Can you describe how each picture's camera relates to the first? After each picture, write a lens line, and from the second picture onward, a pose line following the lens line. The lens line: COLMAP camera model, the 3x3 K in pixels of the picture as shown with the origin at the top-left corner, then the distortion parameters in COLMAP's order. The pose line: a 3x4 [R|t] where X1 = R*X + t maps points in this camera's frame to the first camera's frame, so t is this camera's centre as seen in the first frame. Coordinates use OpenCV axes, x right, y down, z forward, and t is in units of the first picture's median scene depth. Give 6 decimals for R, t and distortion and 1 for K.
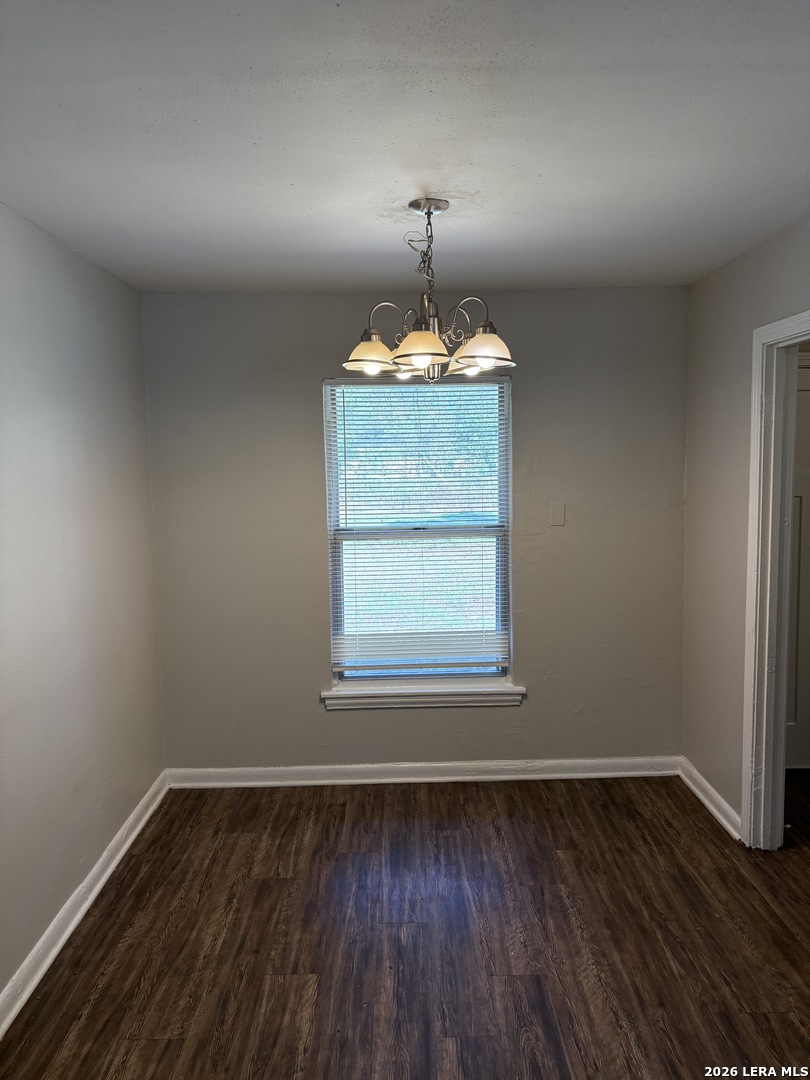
lens RADIAL K [[763.9, 0, 411.5], [0, 763.9, 537.1], [0, 0, 1]] dist [0.107119, -0.153245]
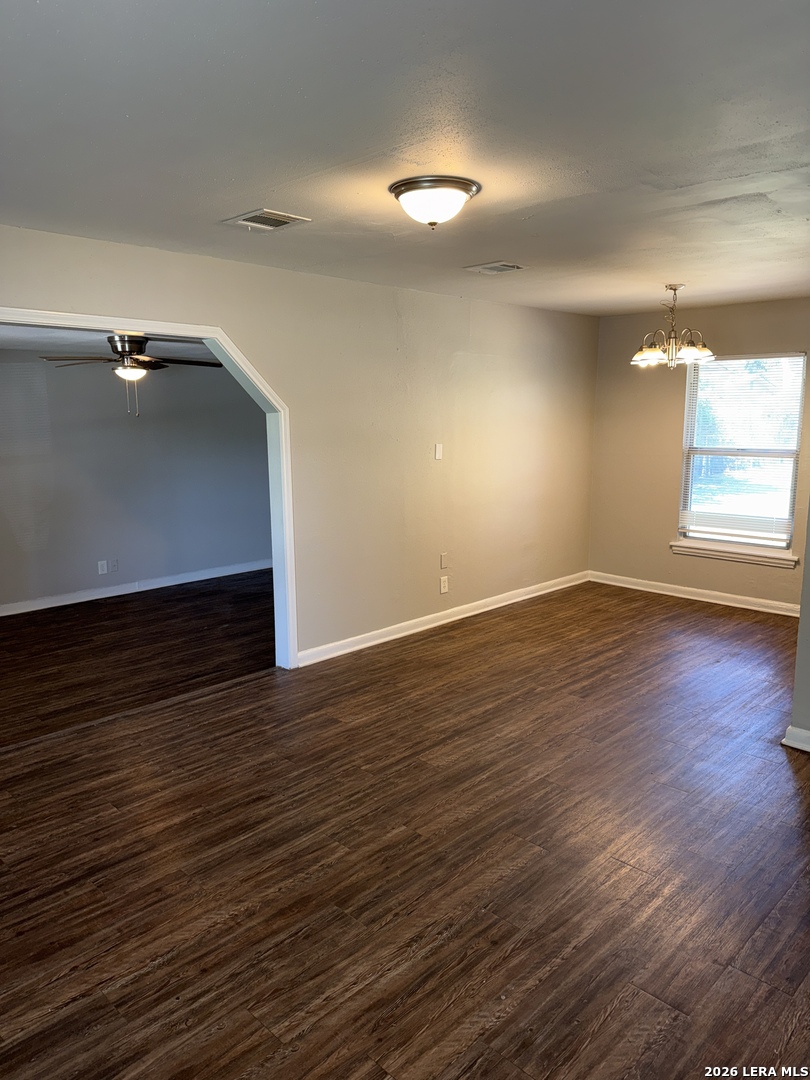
lens RADIAL K [[762.0, 0, 400.3], [0, 762.0, 536.9], [0, 0, 1]] dist [0.098441, -0.116779]
pose [[0.694291, 0.131754, -0.707532, 0.828798], [-0.083203, 0.991202, 0.102933, 0.075776], [0.714869, -0.012597, 0.699145, -0.785258]]
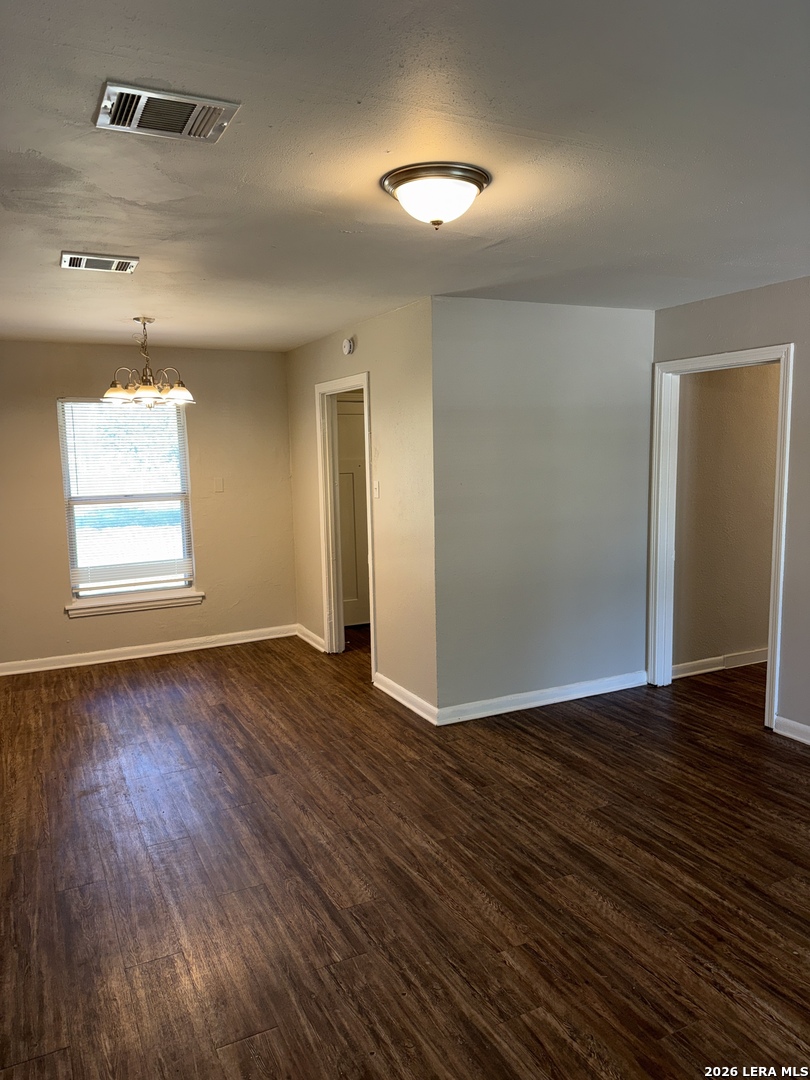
lens RADIAL K [[763.9, 0, 403.8], [0, 763.9, 545.4], [0, 0, 1]] dist [0.056386, -0.056335]
pose [[0.904928, -0.055673, 0.421907, -0.178796], [0.049620, 0.998447, 0.025324, 0.093323], [-0.422661, -0.001981, 0.906286, -0.783715]]
